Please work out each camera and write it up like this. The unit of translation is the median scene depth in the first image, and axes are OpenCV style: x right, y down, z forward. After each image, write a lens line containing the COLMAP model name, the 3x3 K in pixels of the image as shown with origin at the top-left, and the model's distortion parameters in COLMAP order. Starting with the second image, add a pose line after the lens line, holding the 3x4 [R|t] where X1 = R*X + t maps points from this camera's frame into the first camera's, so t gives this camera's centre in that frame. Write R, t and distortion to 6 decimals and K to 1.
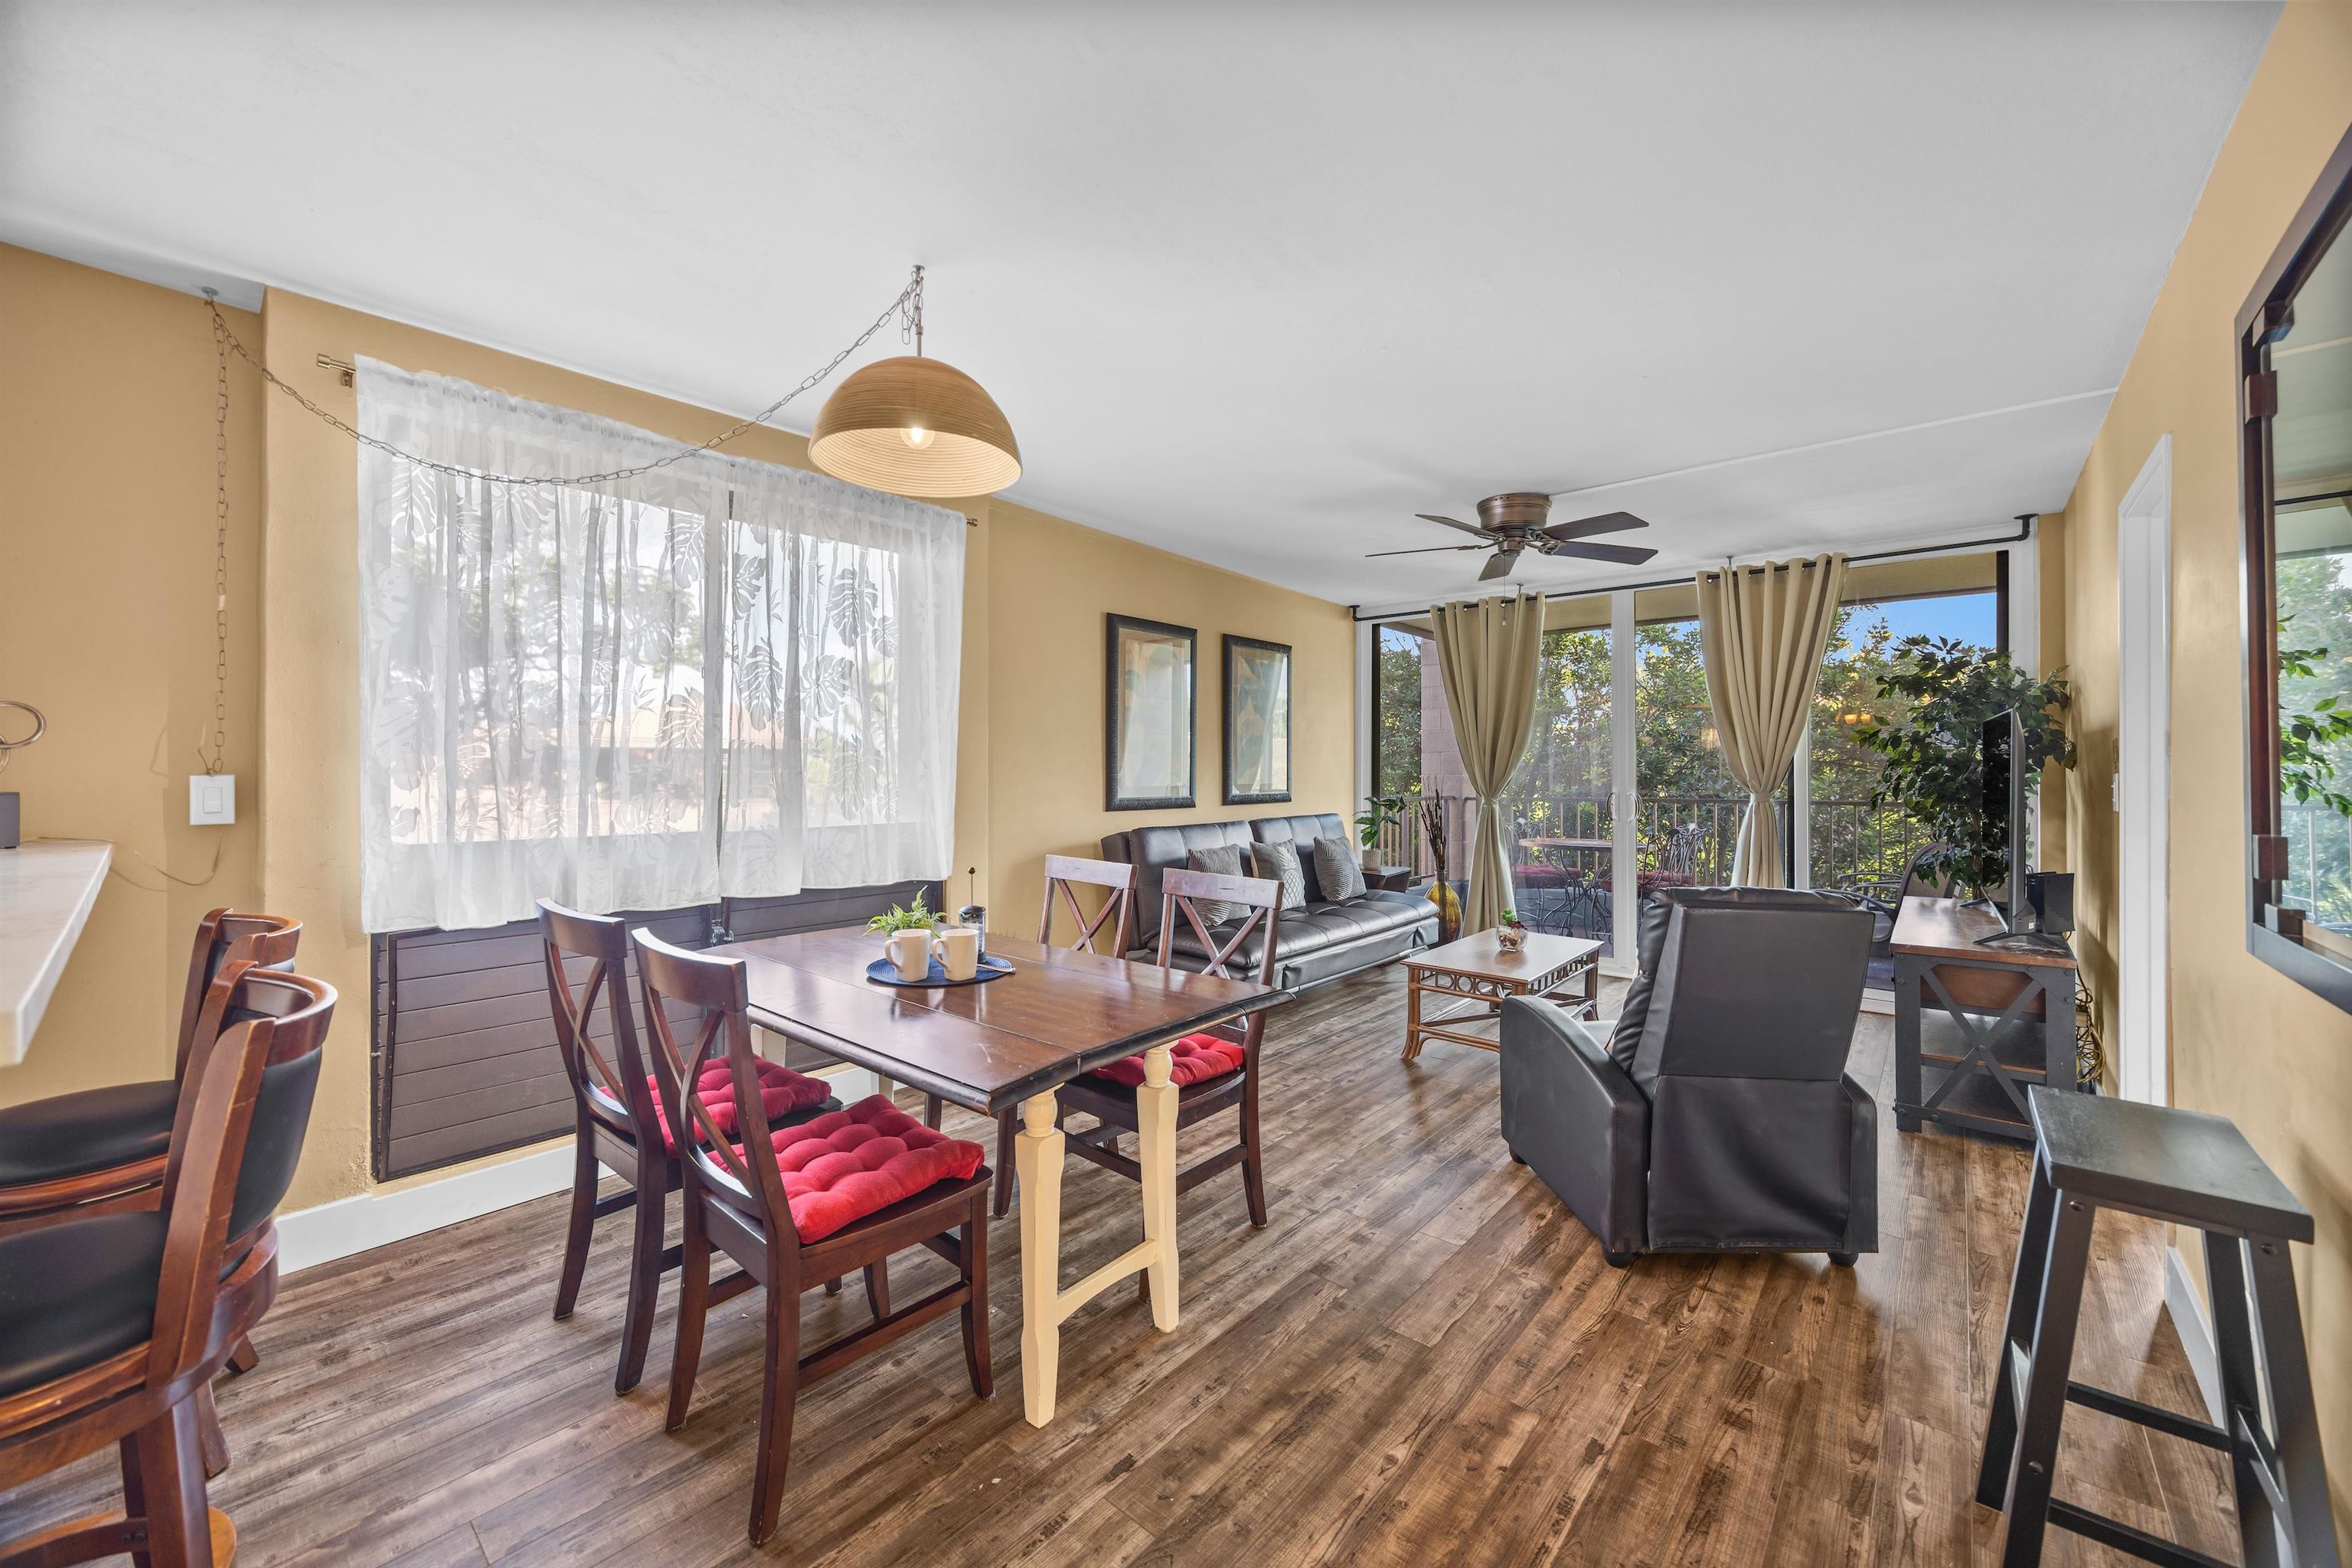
lens RADIAL K [[905.9, 0, 1172.8], [0, 905.9, 770.0], [0, 0, 1]] dist [0.000440, -0.000006]
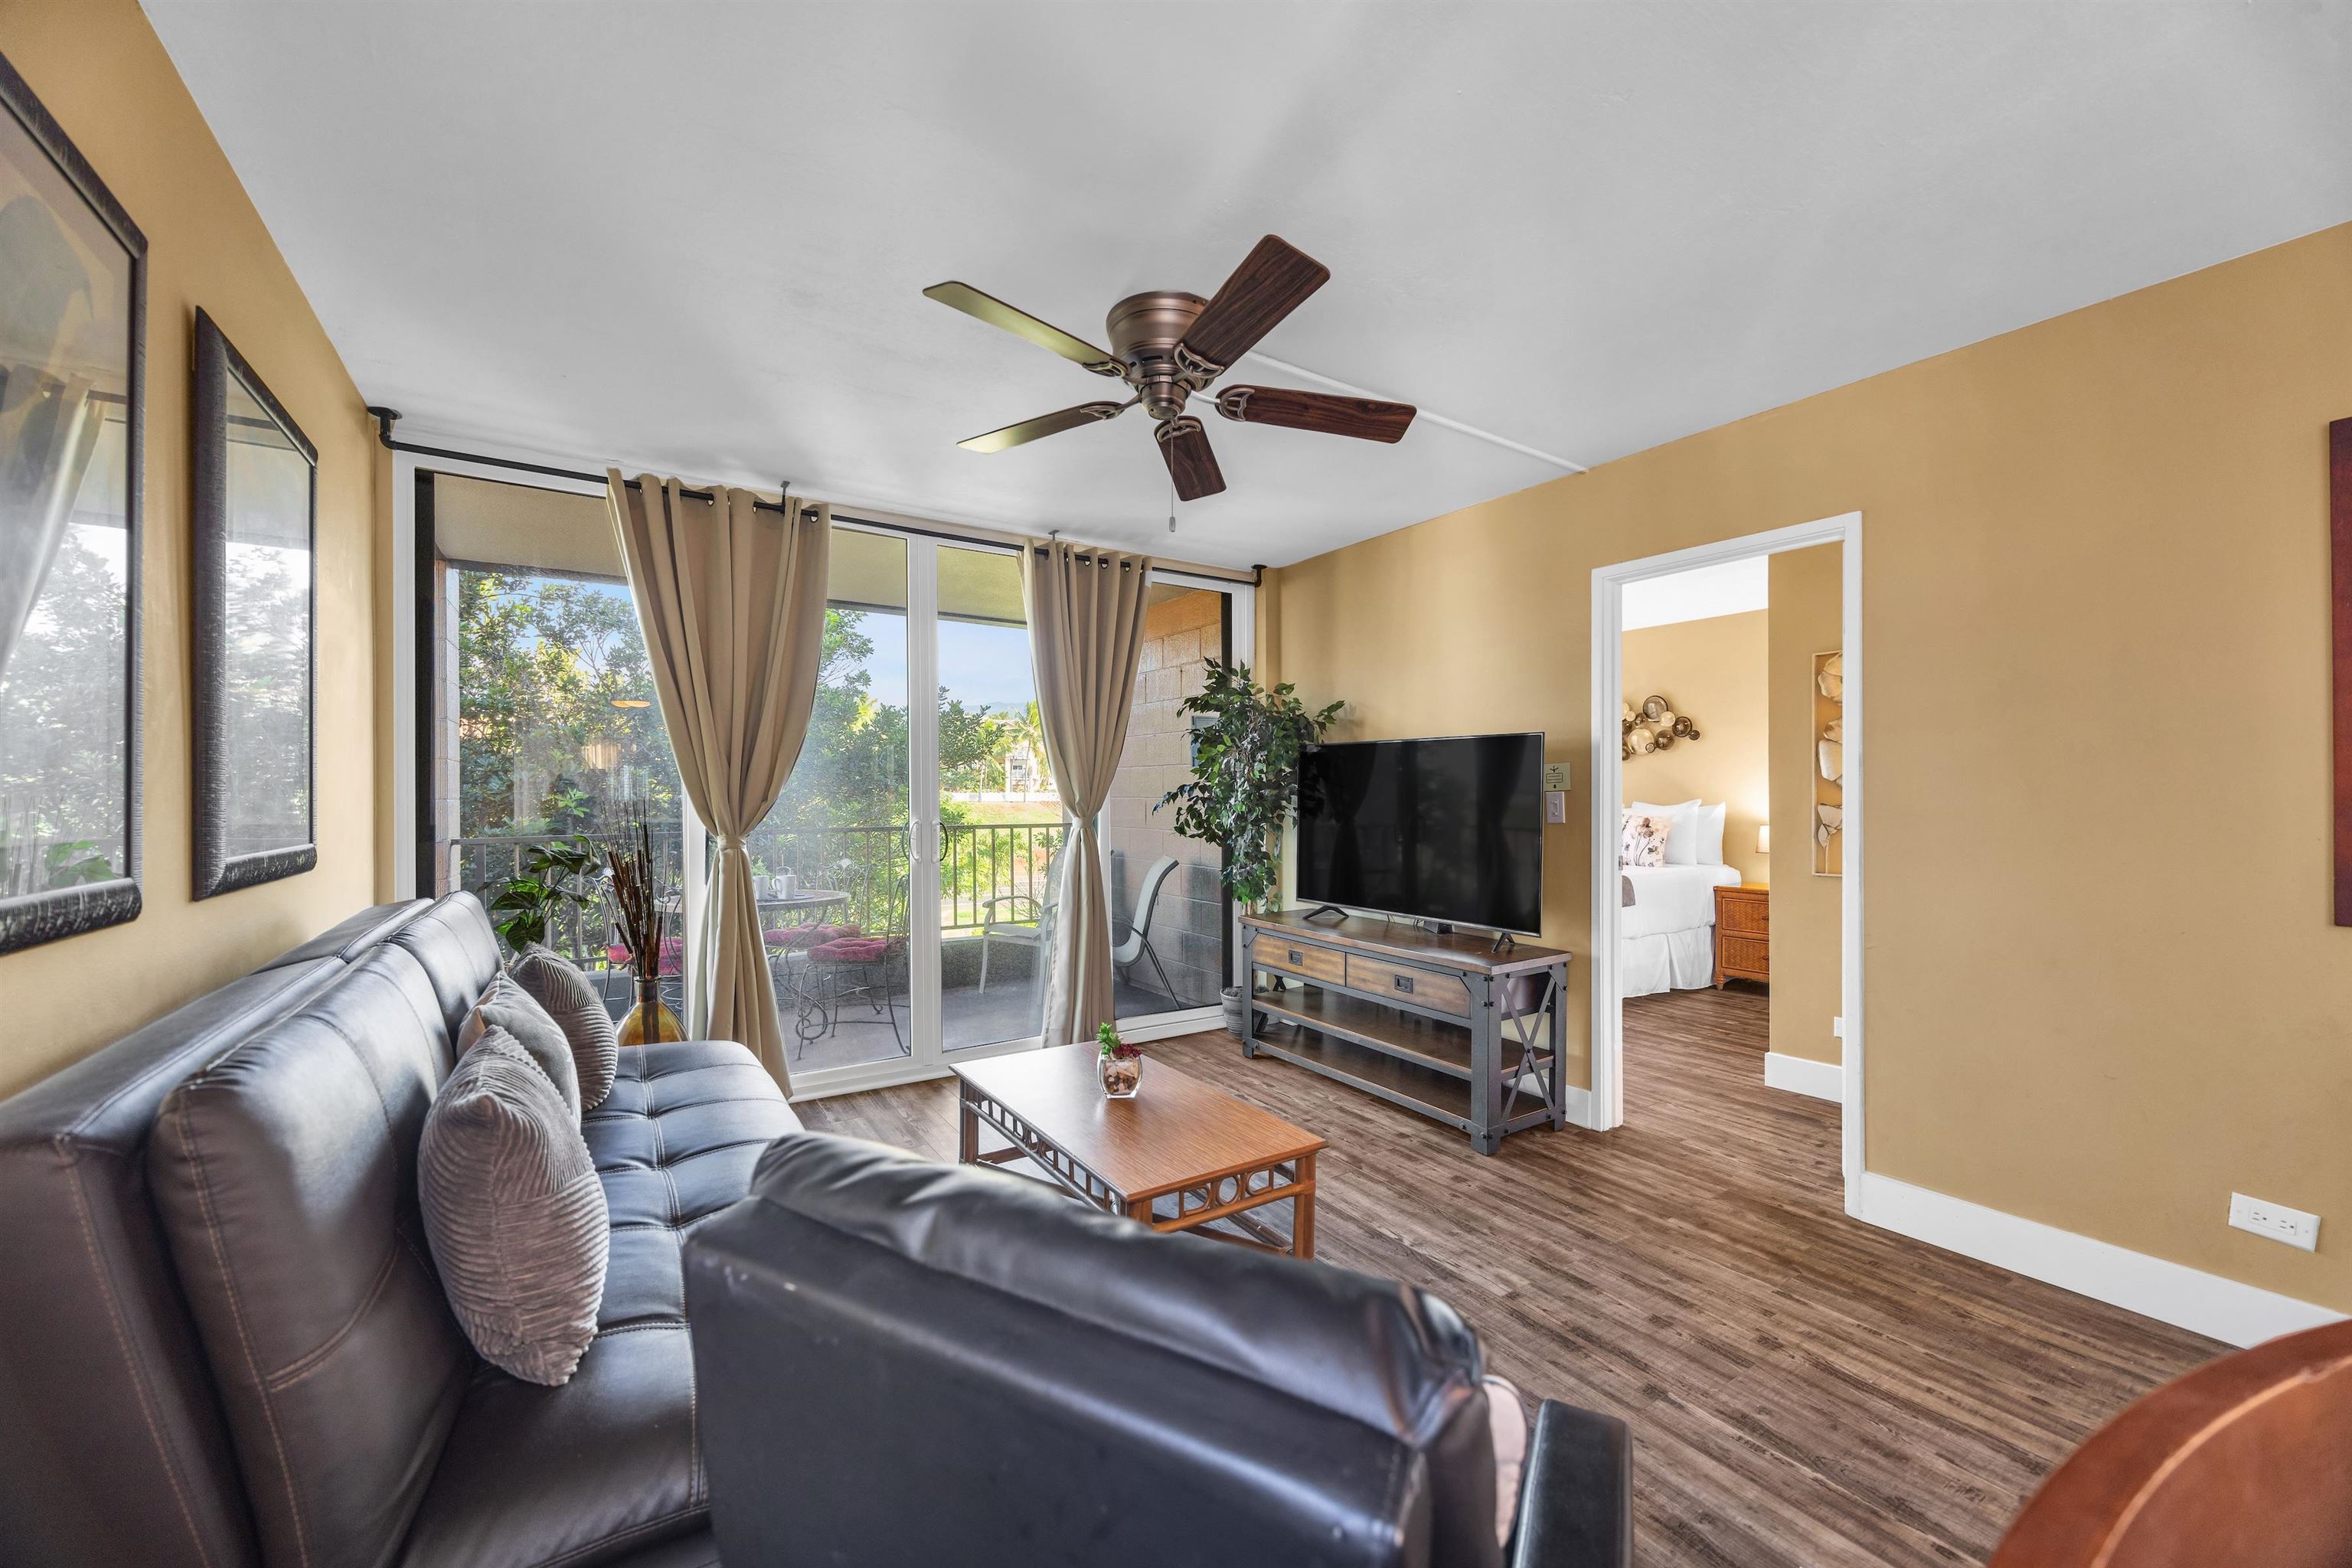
lens RADIAL K [[907.0, 0, 1178.6], [0, 907.0, 792.7], [0, 0, 1]] dist [0.002680, 0.000185]
pose [[0.276345, 0.004486, 0.961048, -0.220526], [-0.000079, 0.999989, -0.004645, 0.009282], [-0.961058, 0.001208, 0.276343, 0.985323]]
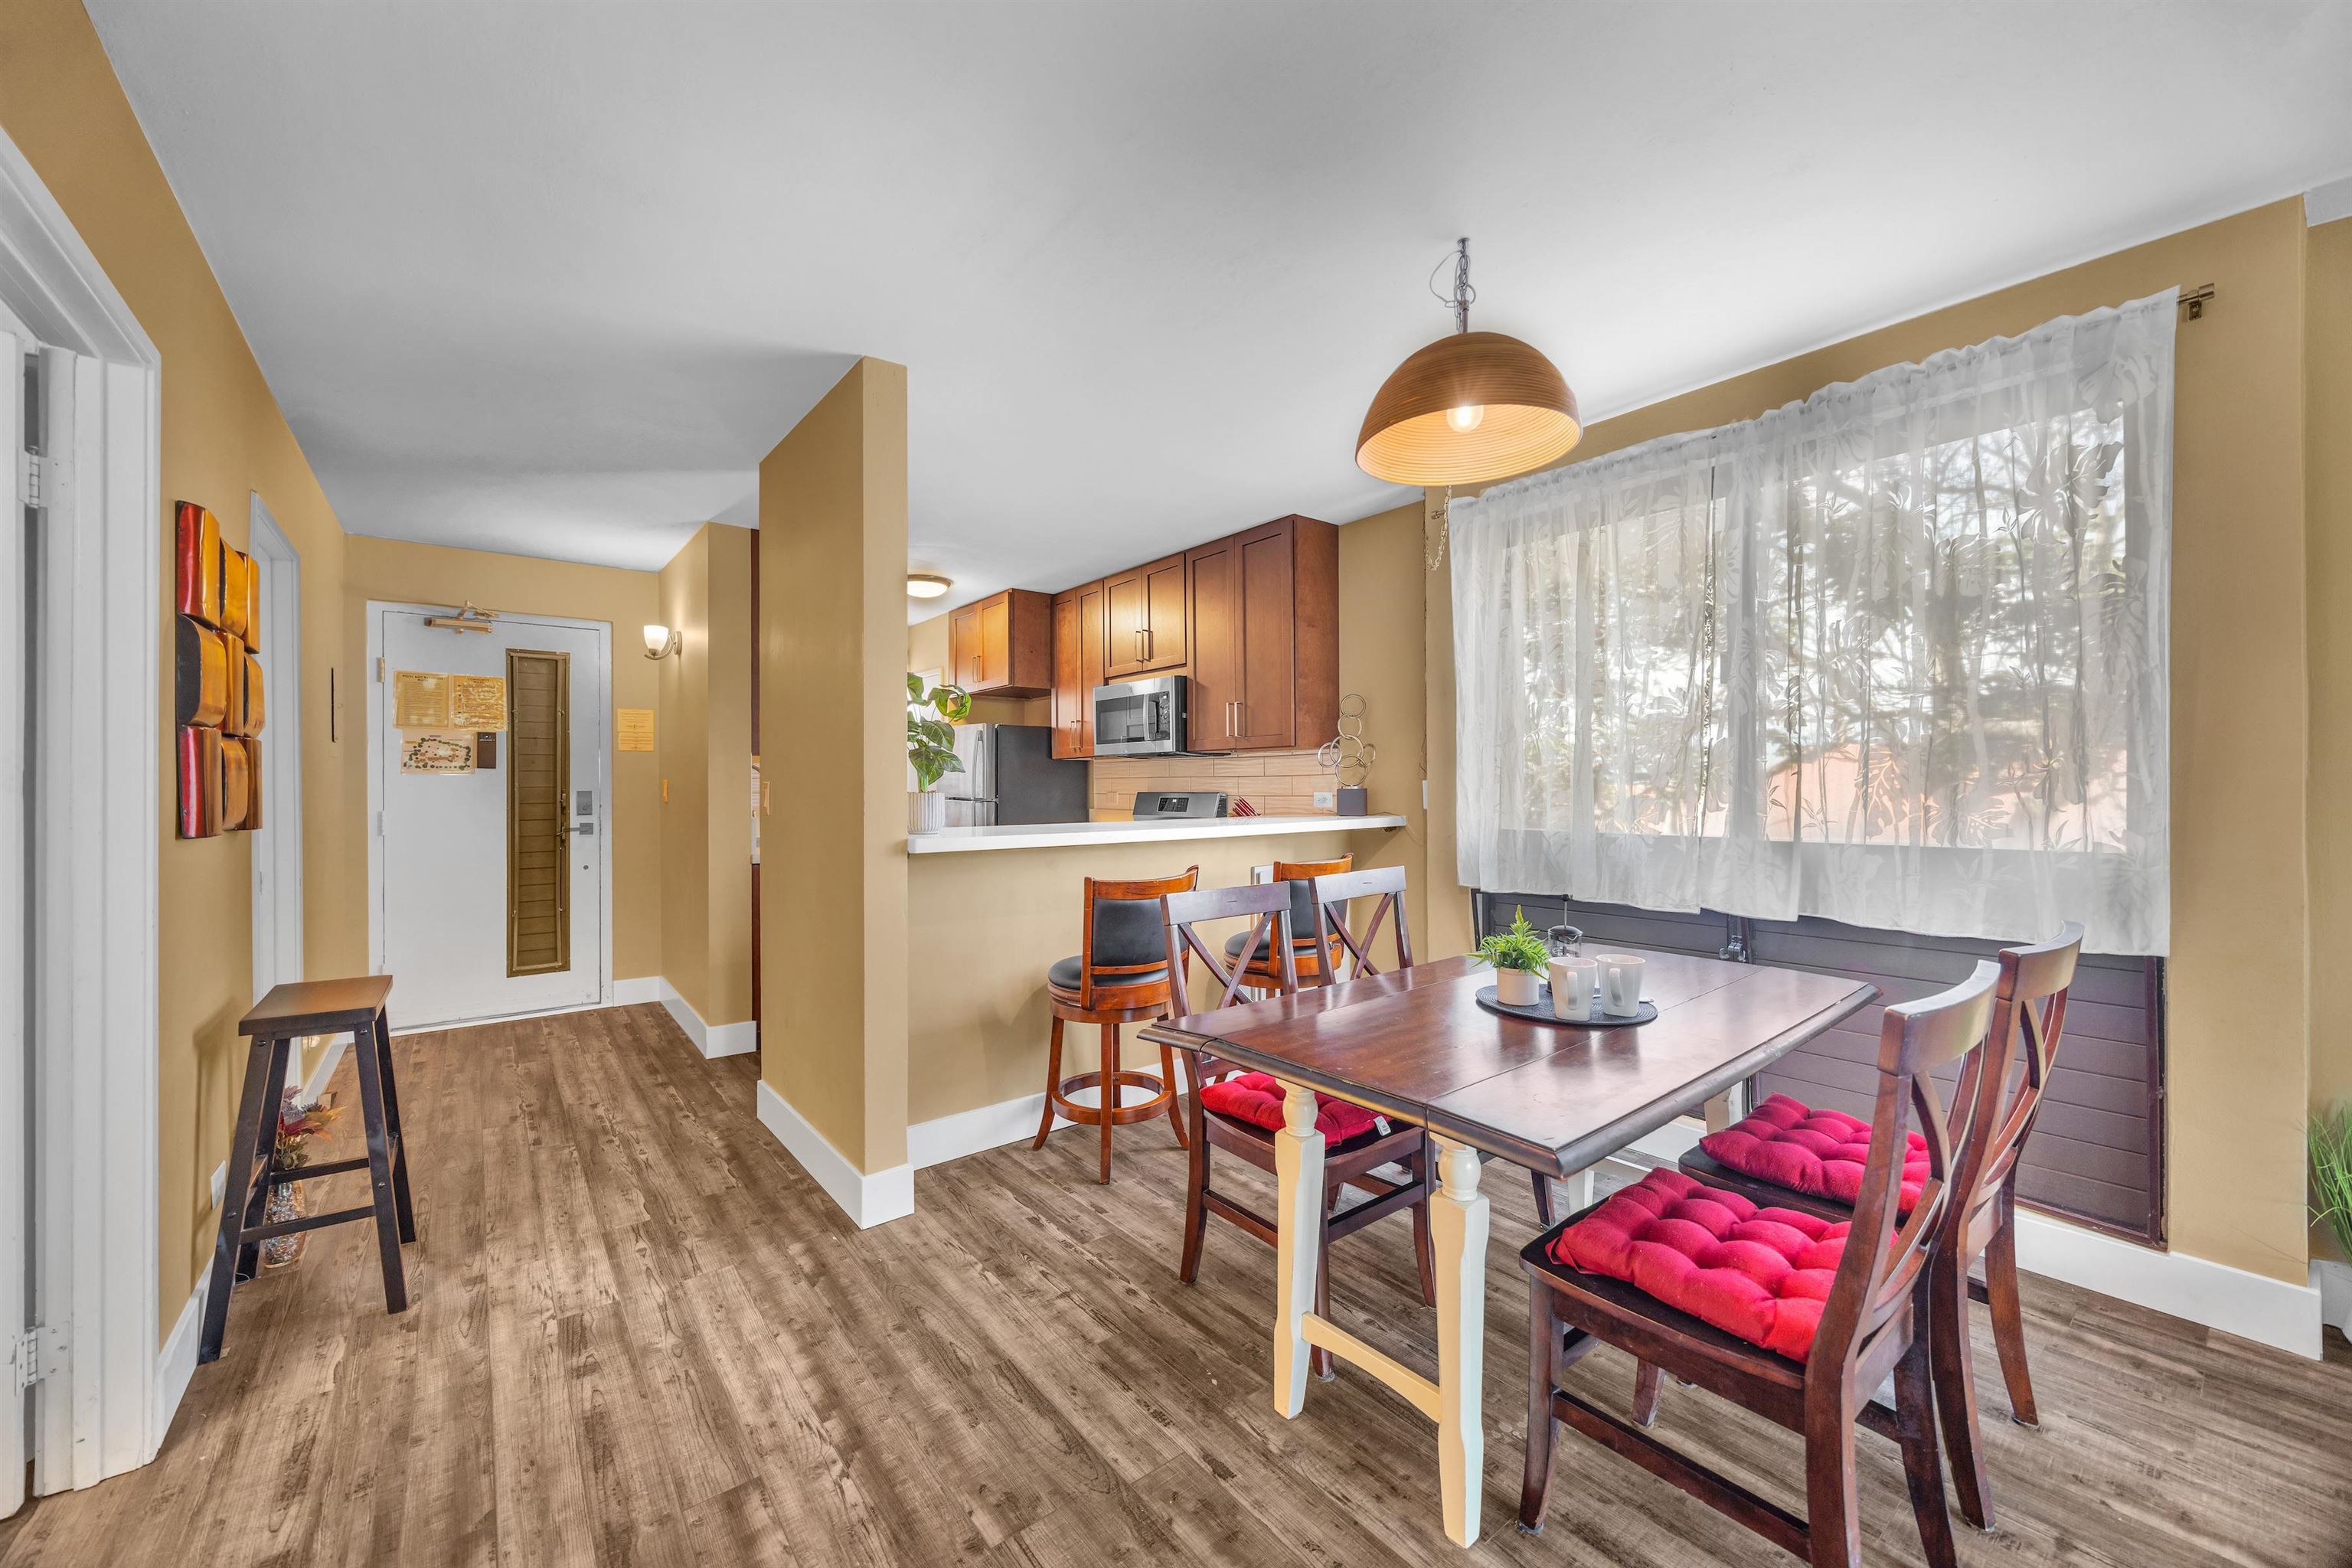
lens RADIAL K [[896.4, 0, 1161.8], [0, 896.4, 788.0], [0, 0, 1]] dist [0.000052, -0.000010]
pose [[-0.198840, 0.000554, -0.980032, 0.454588], [0.010423, 0.999944, -0.001549, 0.011382], [0.979977, -0.010523, -0.198834, 0.563546]]
